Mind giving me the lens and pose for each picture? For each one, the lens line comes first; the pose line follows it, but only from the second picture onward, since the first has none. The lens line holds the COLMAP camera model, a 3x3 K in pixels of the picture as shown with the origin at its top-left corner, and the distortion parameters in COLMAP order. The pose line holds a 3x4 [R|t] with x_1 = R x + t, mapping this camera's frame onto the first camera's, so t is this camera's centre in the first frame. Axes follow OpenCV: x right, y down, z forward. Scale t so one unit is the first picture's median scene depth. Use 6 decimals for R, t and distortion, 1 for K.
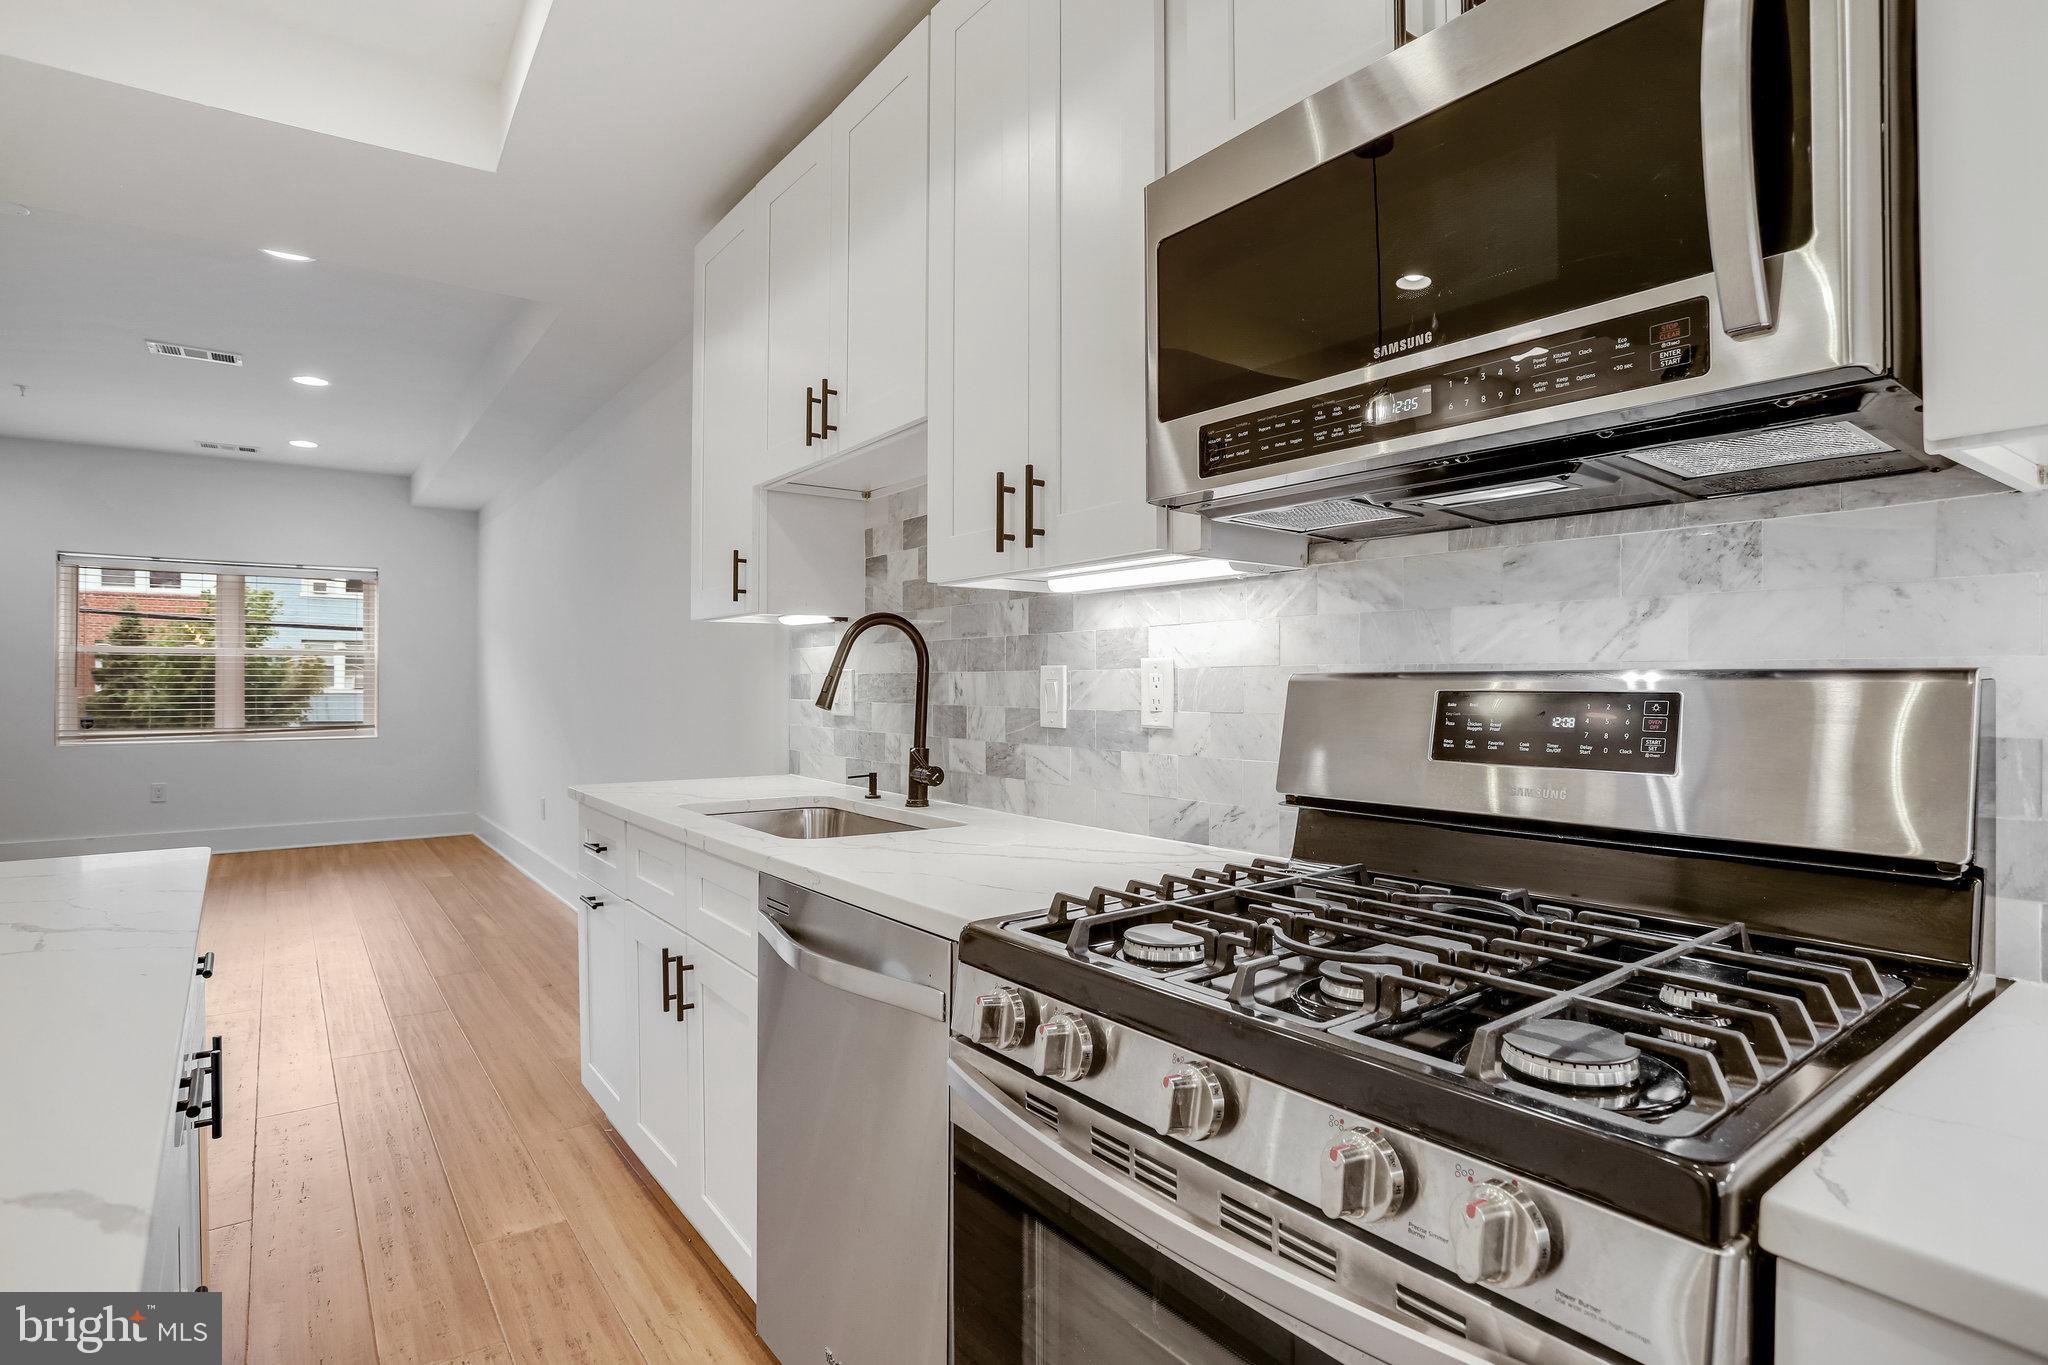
lens RADIAL K [[1069.2, 0, 1040.9], [0, 1069.2, 686.3], [0, 0, 1]] dist [-0.084424, 0.043466]
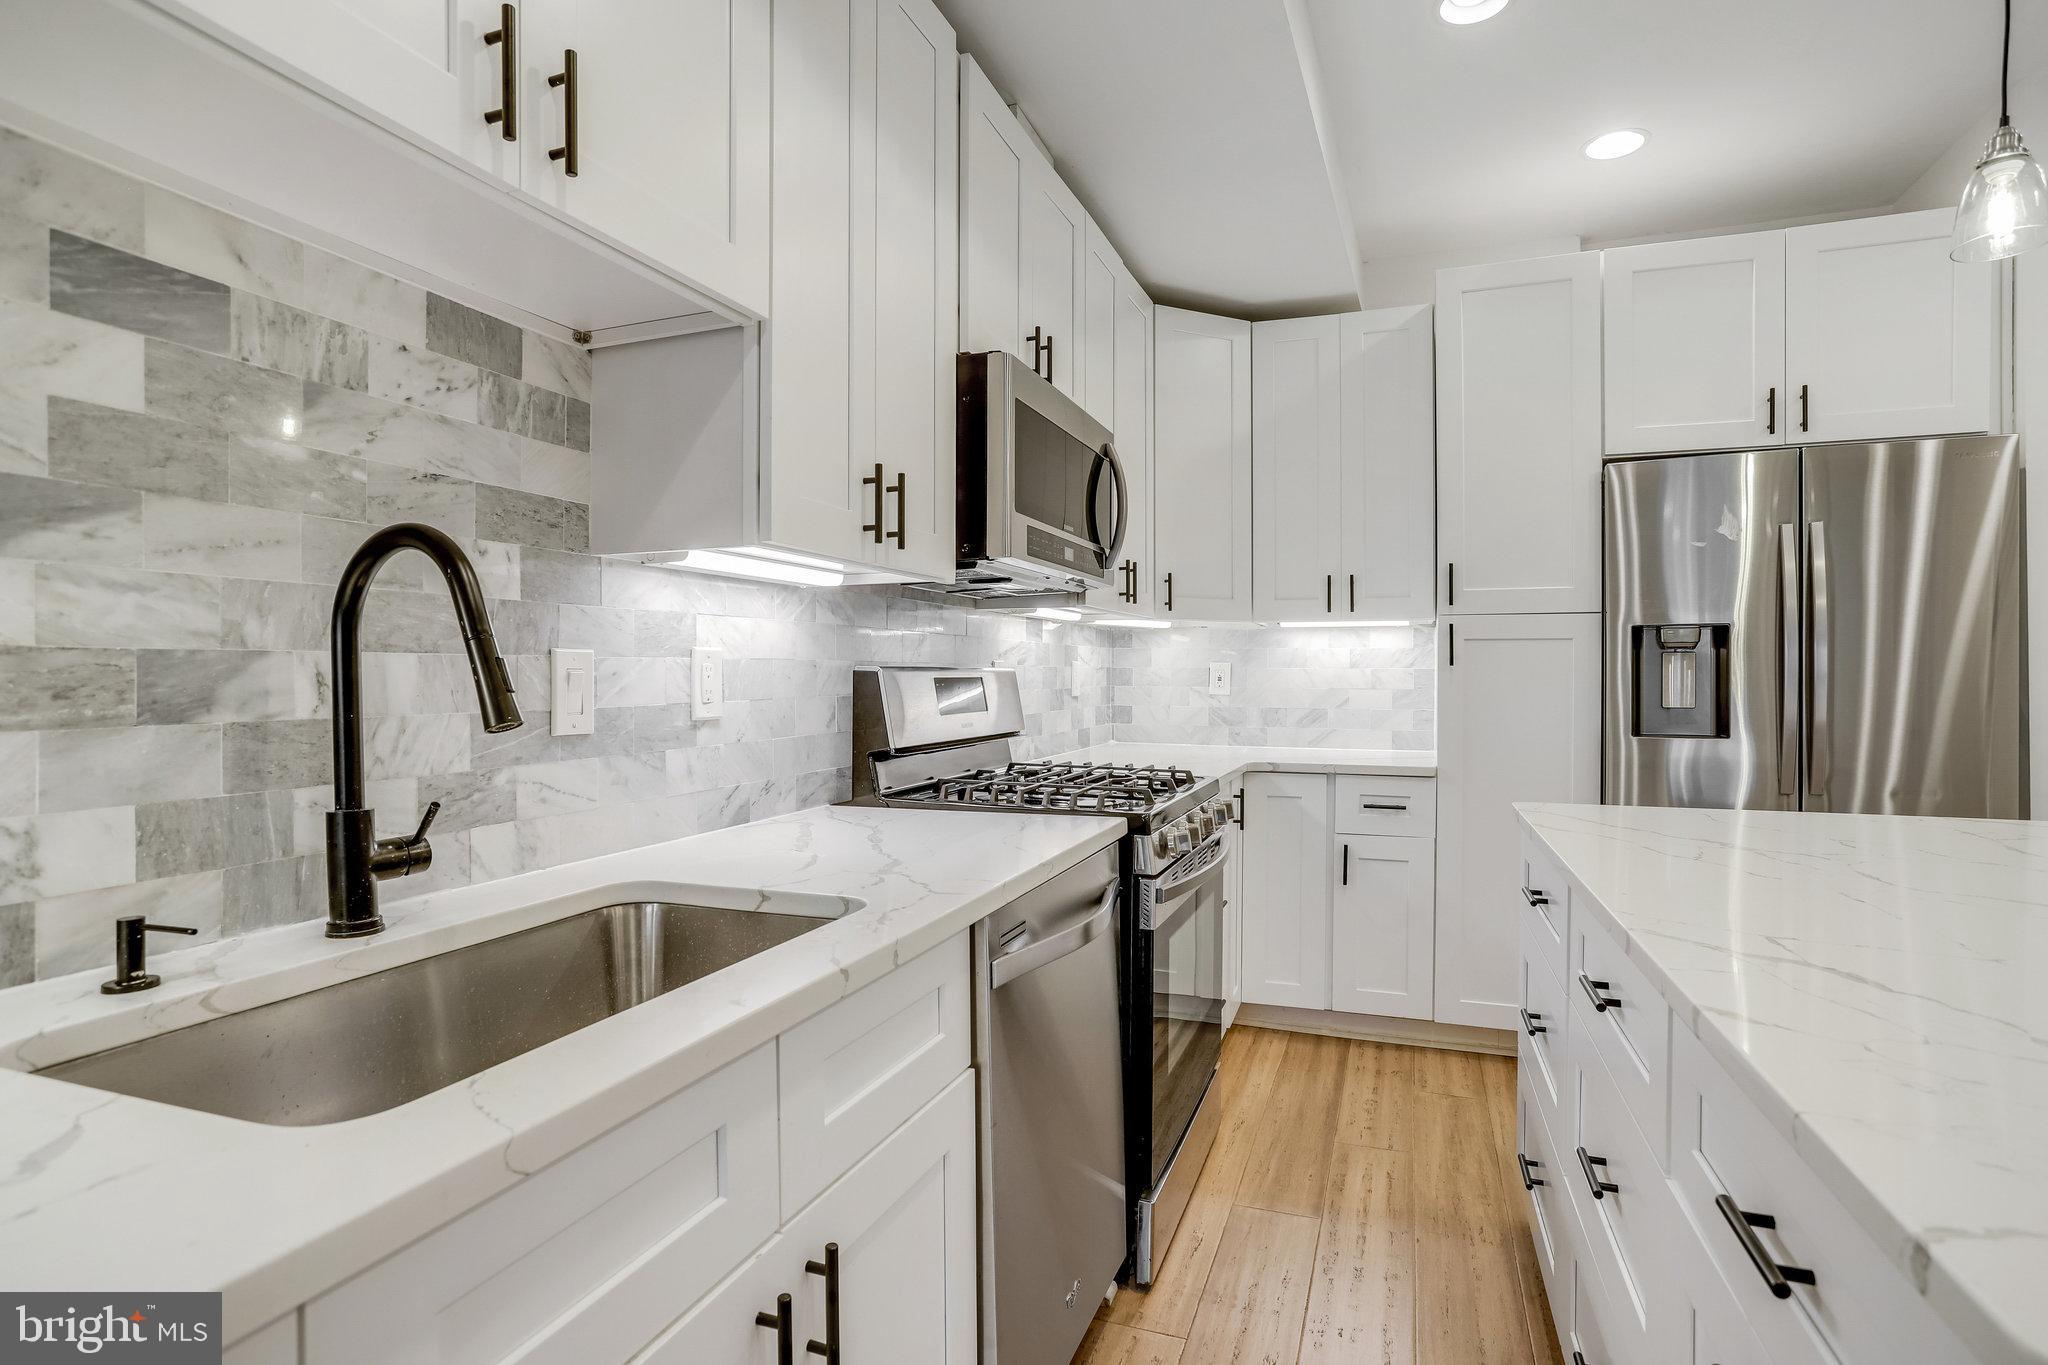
lens RADIAL K [[1034.9, 0, 1038.6], [0, 1034.9, 680.5], [0, 0, 1]] dist [-0.050289, 0.029763]
pose [[-0.547400, -0.004812, 0.836857, -0.791845], [0.003898, 0.999958, 0.008300, -0.002917], [-0.836862, 0.007805, -0.547359, 1.187725]]
